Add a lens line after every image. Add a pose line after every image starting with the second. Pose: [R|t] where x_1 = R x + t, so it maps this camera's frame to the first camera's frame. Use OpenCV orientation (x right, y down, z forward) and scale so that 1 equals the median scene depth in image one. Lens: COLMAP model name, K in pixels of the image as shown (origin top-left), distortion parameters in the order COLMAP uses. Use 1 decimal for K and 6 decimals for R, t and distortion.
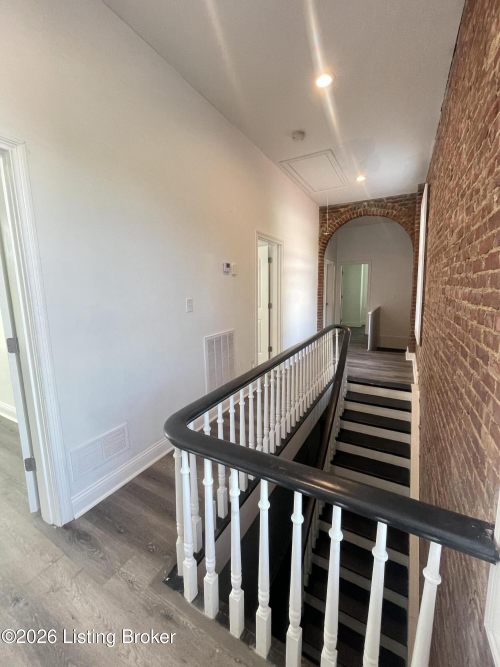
lens RADIAL K [[270.4, 0, 249.5], [0, 270.4, 330.6], [0, 0, 1]] dist [0.004287, -0.000214]
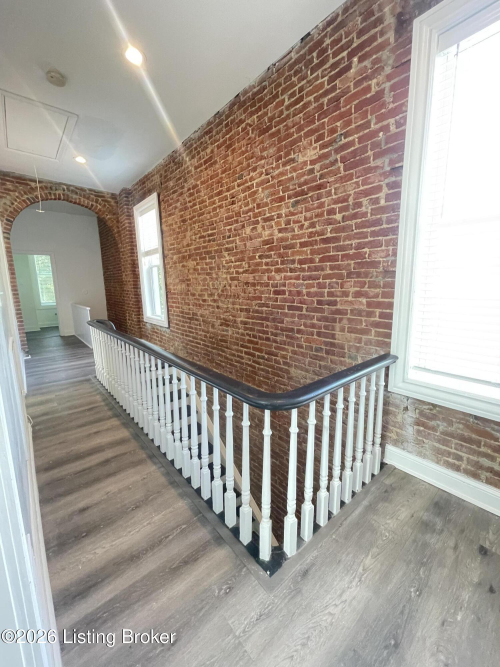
lens RADIAL K [[270.4, 0, 249.7], [0, 270.4, 330.3], [0, 0, 1]] dist [0.004287, -0.000214]
pose [[0.335639, -0.147361, 0.930393, -0.293639], [0.150485, 0.983391, 0.101468, -0.000961], [-0.929893, 0.105953, 0.352240, 0.177862]]
